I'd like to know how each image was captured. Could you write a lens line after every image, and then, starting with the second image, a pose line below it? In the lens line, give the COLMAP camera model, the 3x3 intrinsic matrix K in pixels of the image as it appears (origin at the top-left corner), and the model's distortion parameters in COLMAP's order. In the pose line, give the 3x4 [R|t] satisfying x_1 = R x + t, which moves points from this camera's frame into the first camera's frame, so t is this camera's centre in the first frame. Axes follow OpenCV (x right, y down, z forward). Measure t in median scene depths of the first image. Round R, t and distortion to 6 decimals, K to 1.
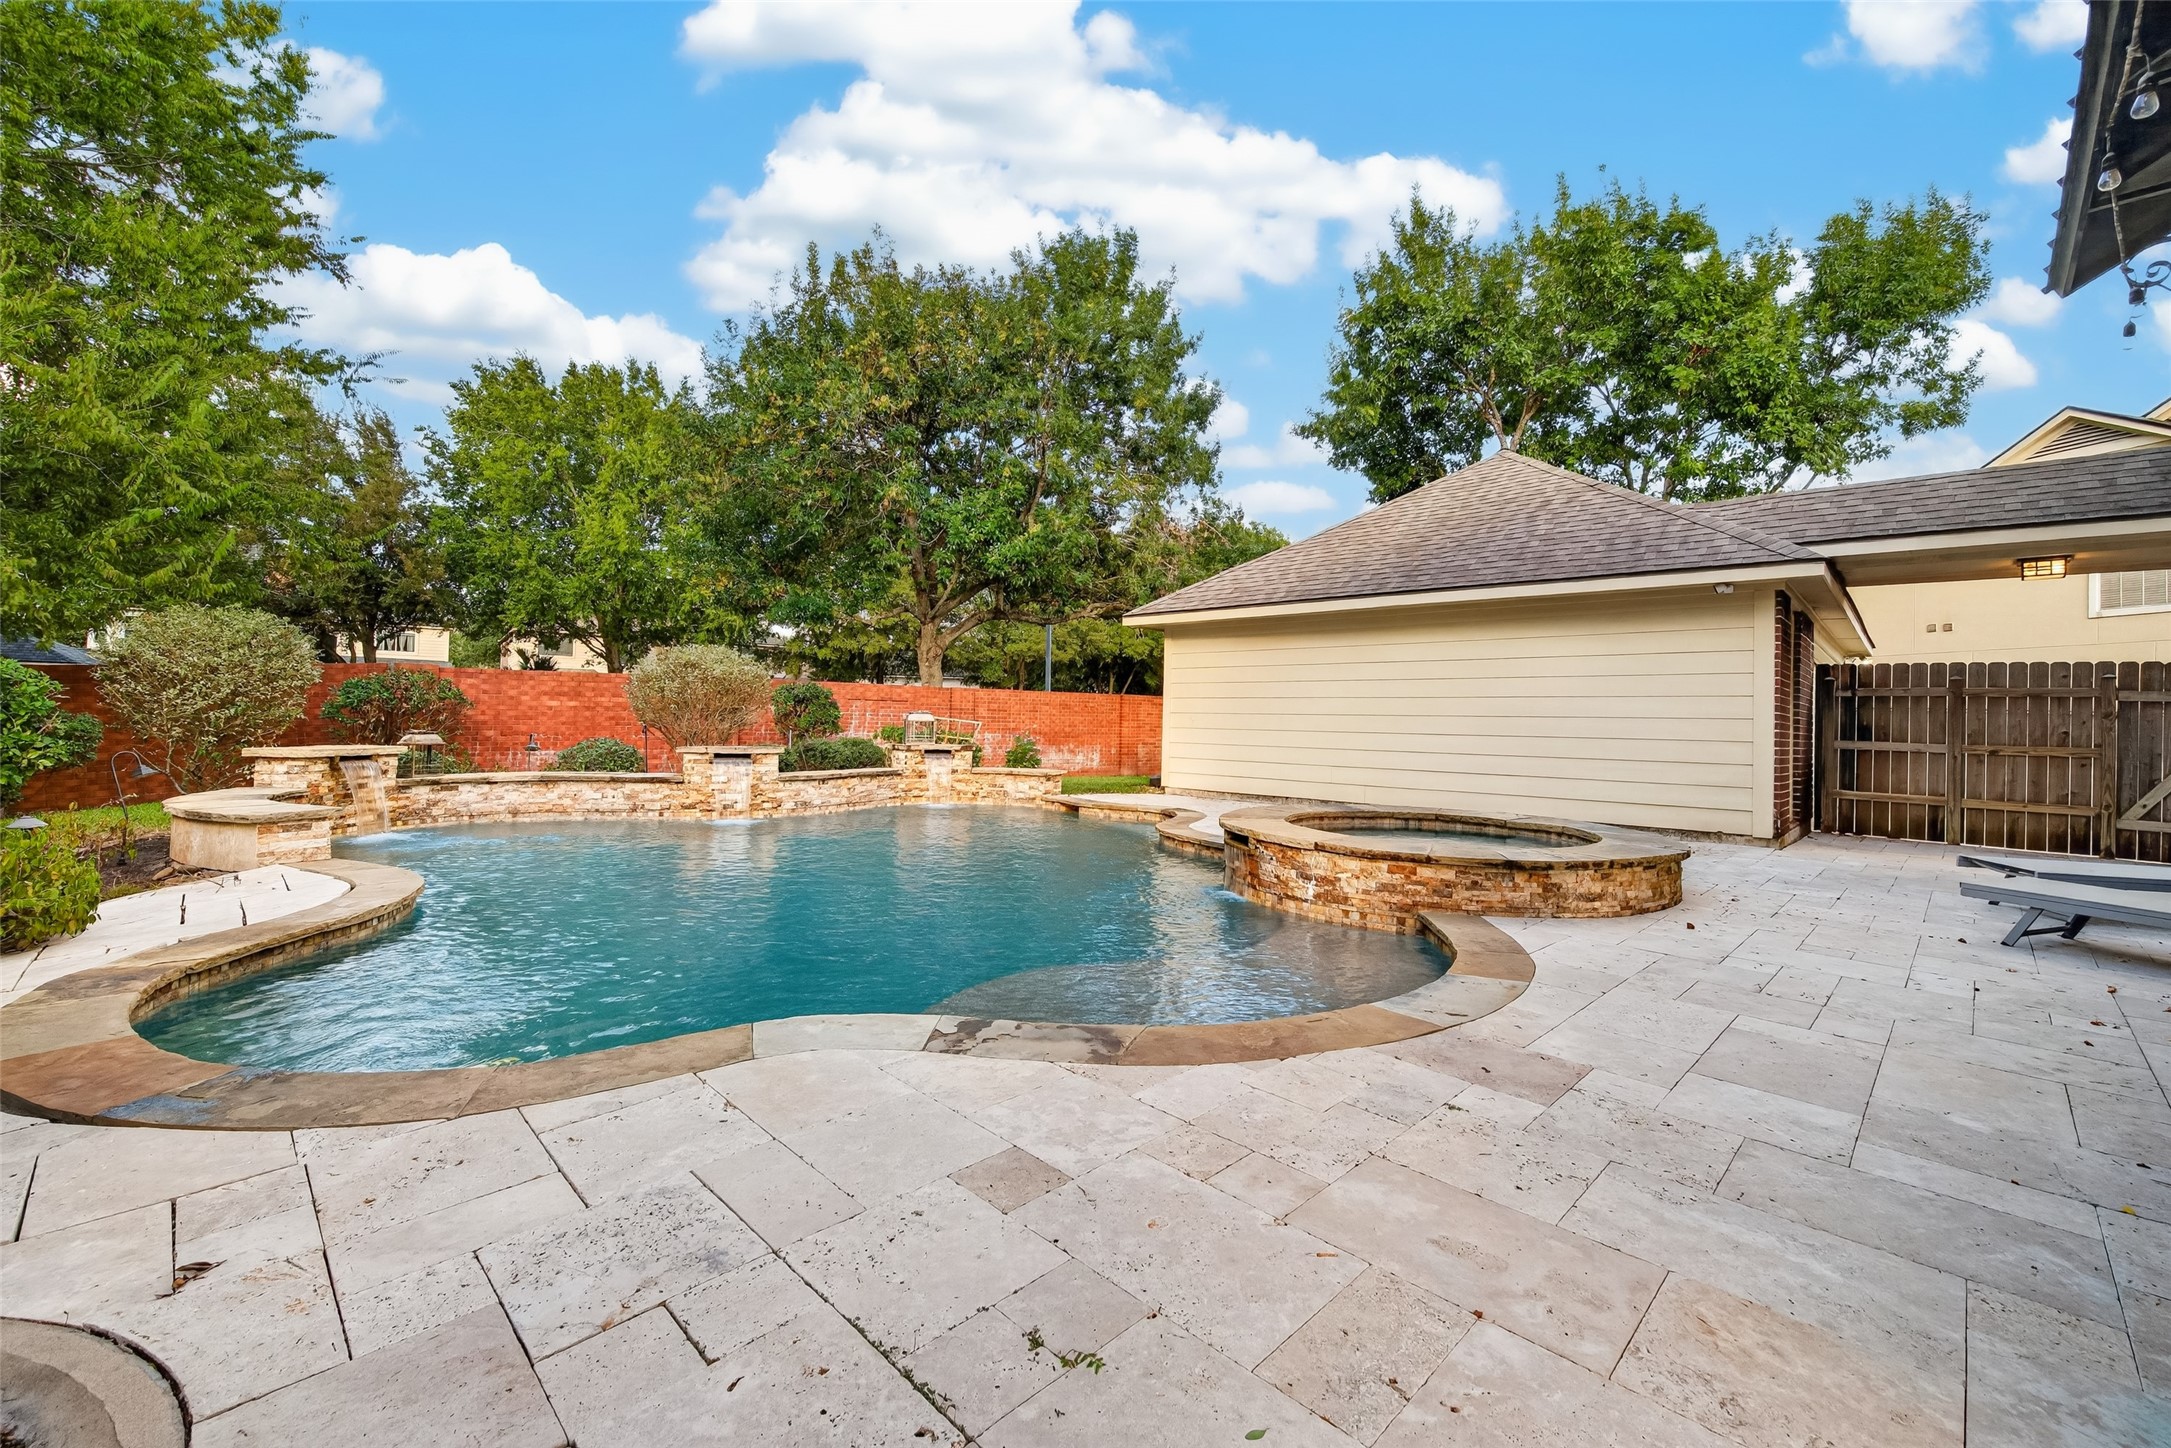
lens RADIAL K [[910.6, 0, 1081.4], [0, 910.6, 705.4], [0, 0, 1]] dist [0.000358, 0.000143]
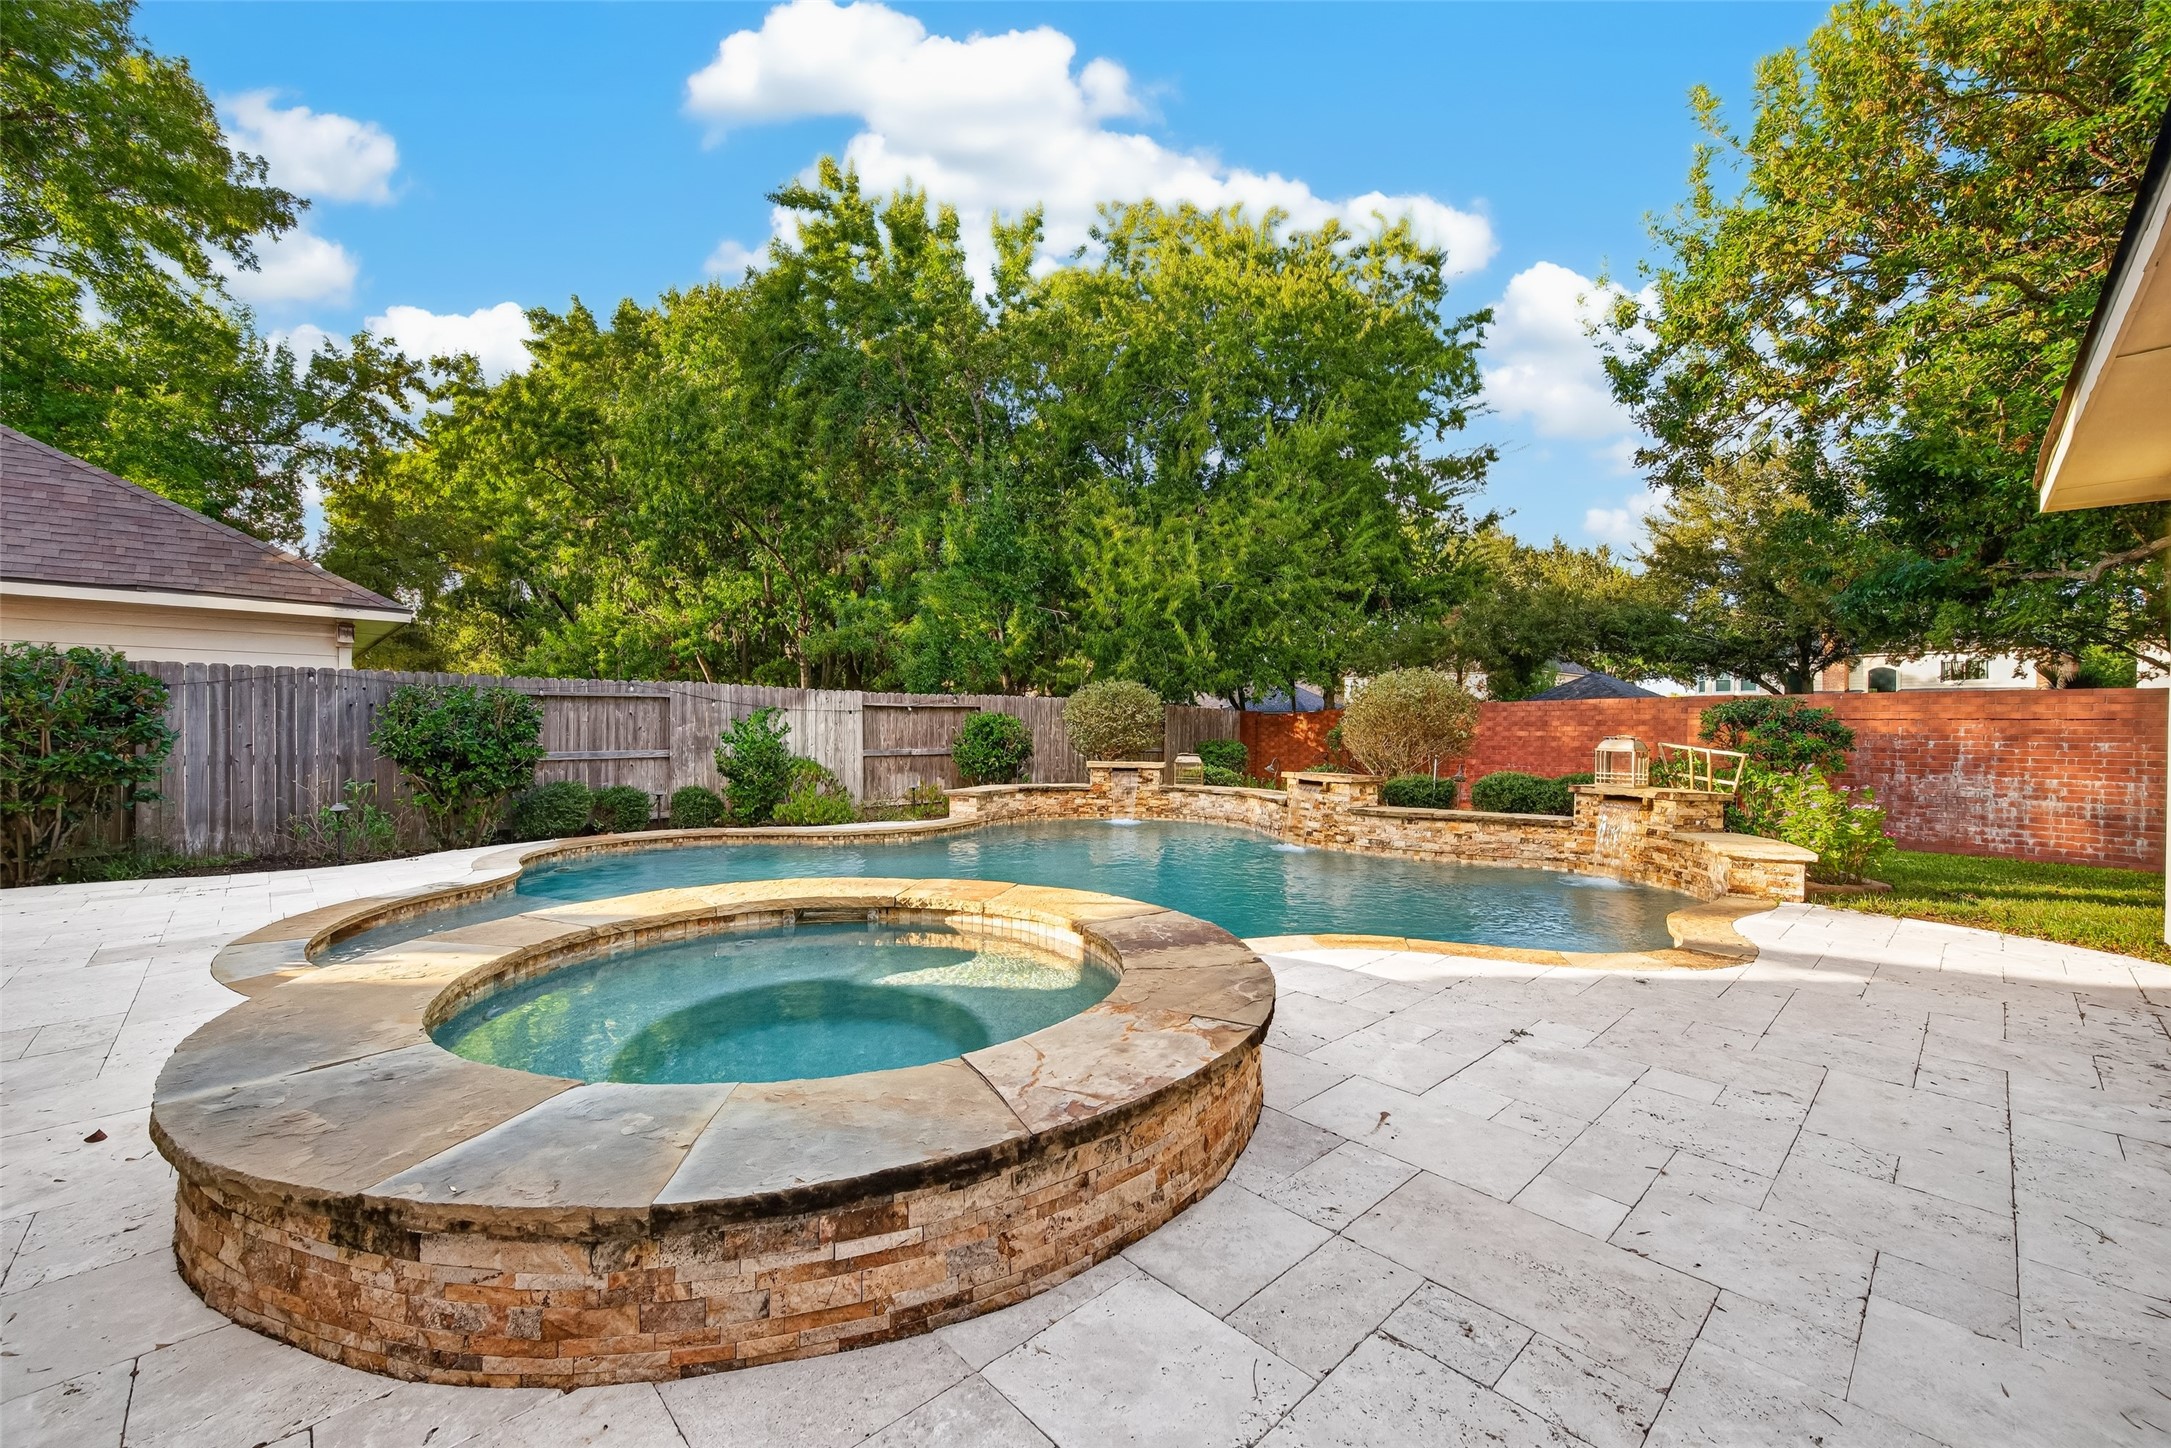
lens RADIAL K [[867.6, 0, 1085.5], [0, 867.6, 724.0], [0, 0, 1]] dist [-0.001507, -0.000025]
pose [[-0.028545, -0.026753, -0.999234, 0.548621], [0.005225, 0.999624, -0.026913, 0.015100], [0.999579, -0.005989, -0.028395, 0.759819]]
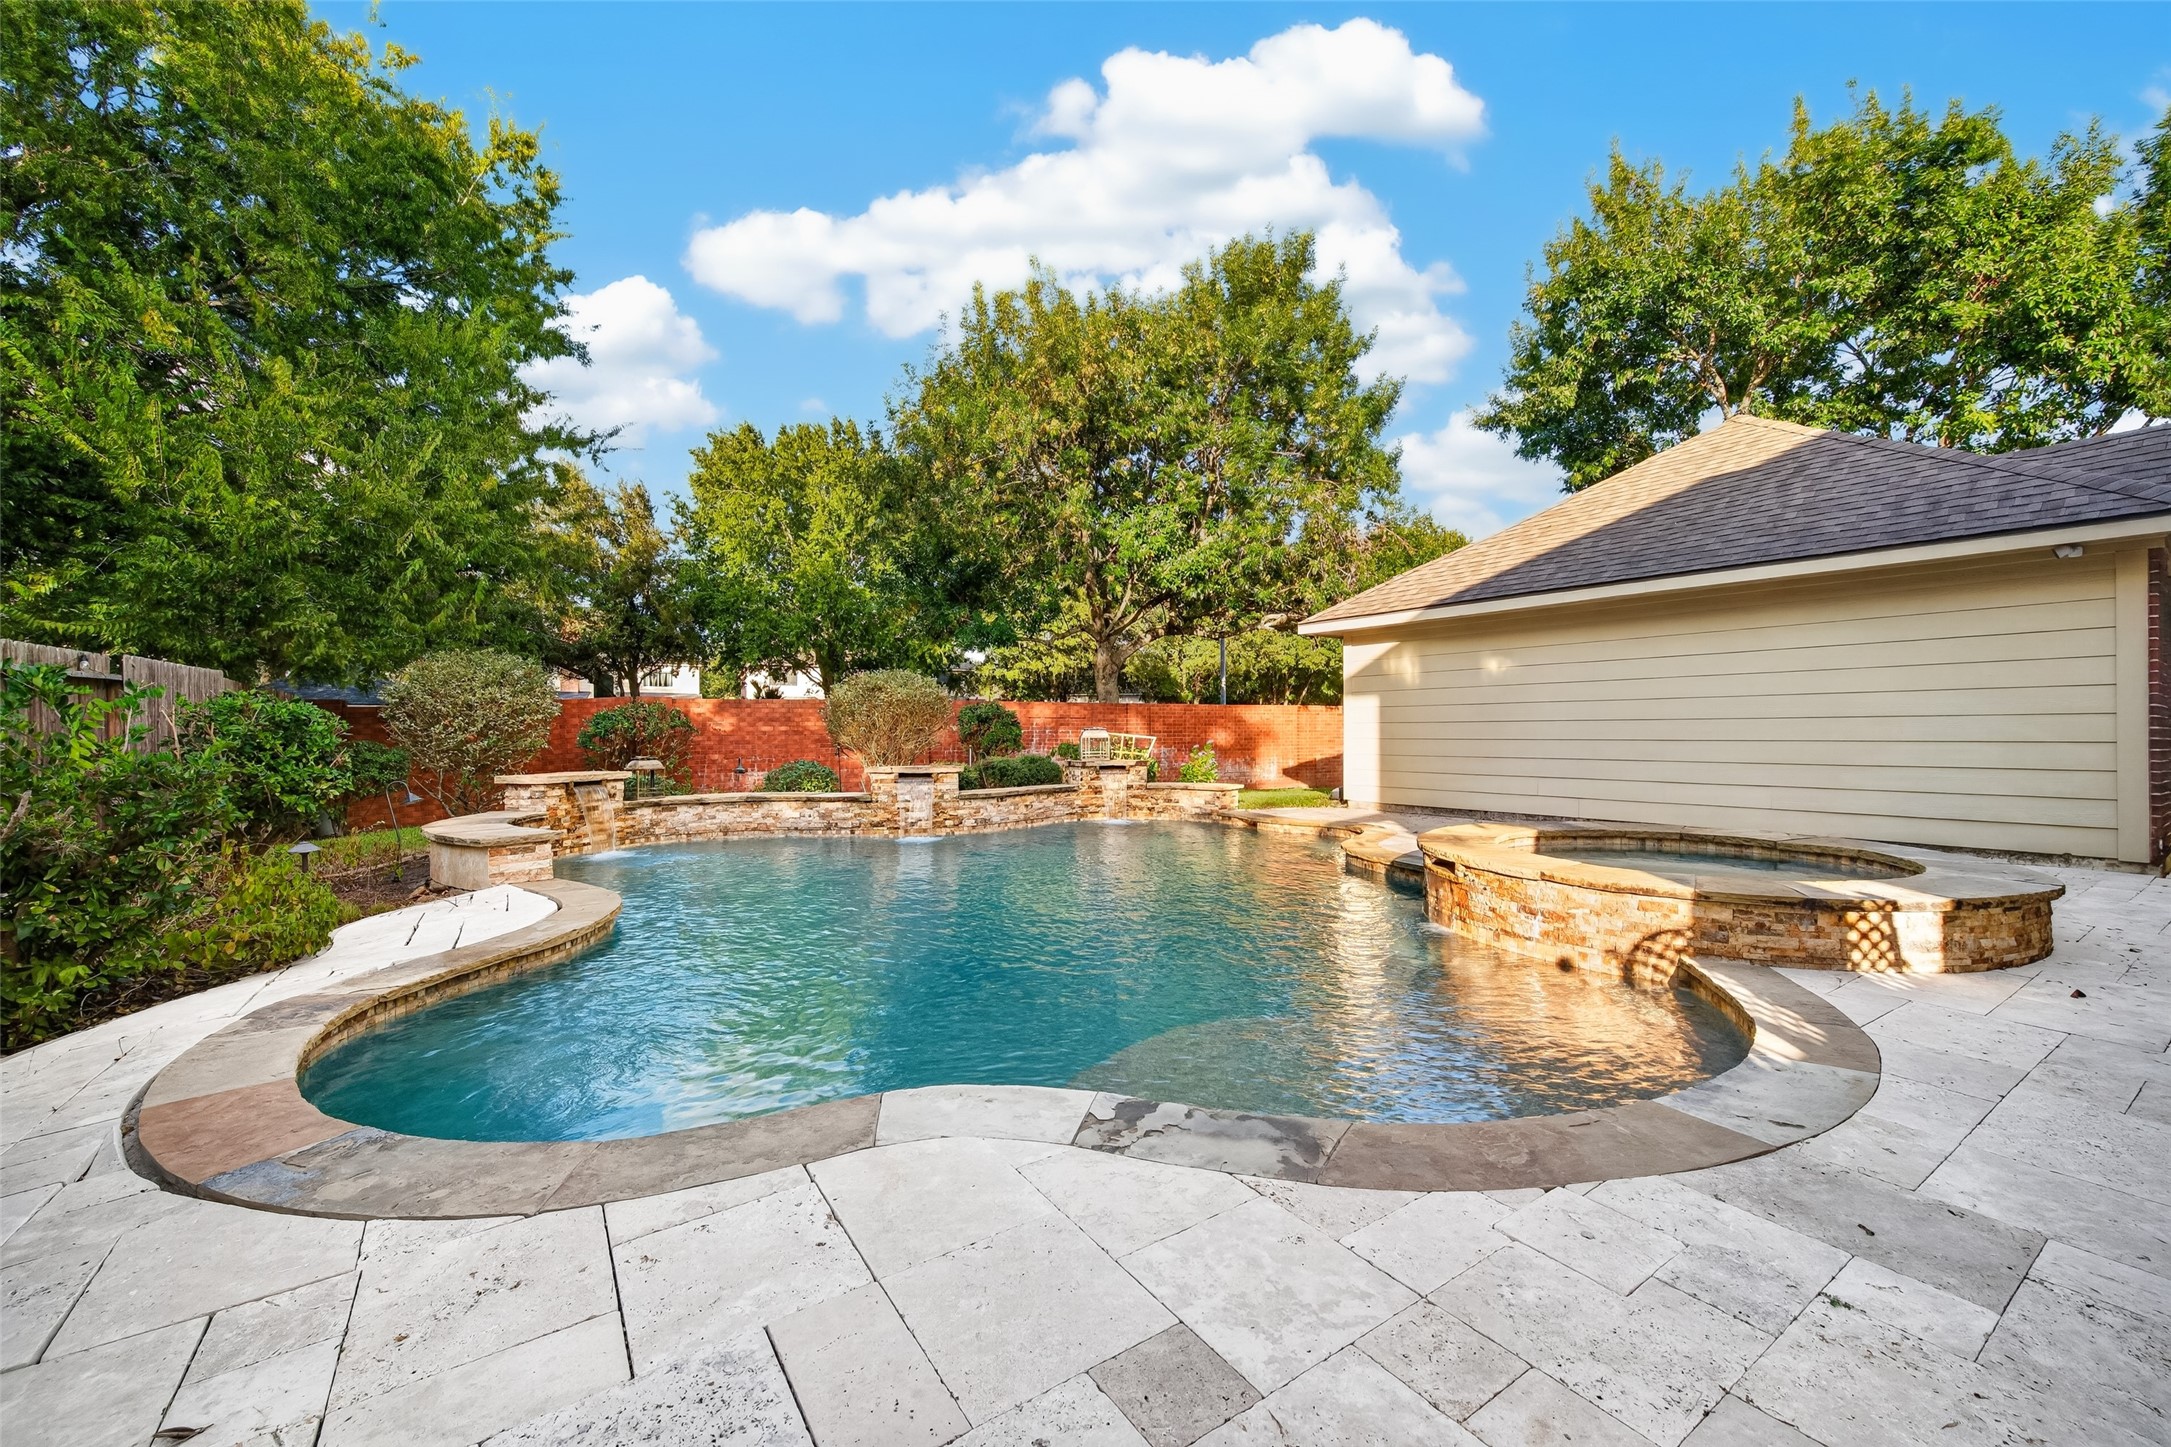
lens RADIAL K [[867.6, 0, 1085.5], [0, 867.6, 723.5], [0, 0, 1]] dist [-0.001507, -0.000025]
pose [[0.980543, -0.025418, -0.194651, -0.000047], [0.026315, 0.999652, 0.002028, -0.000556], [0.194532, -0.007110, 0.980870, 0.068880]]
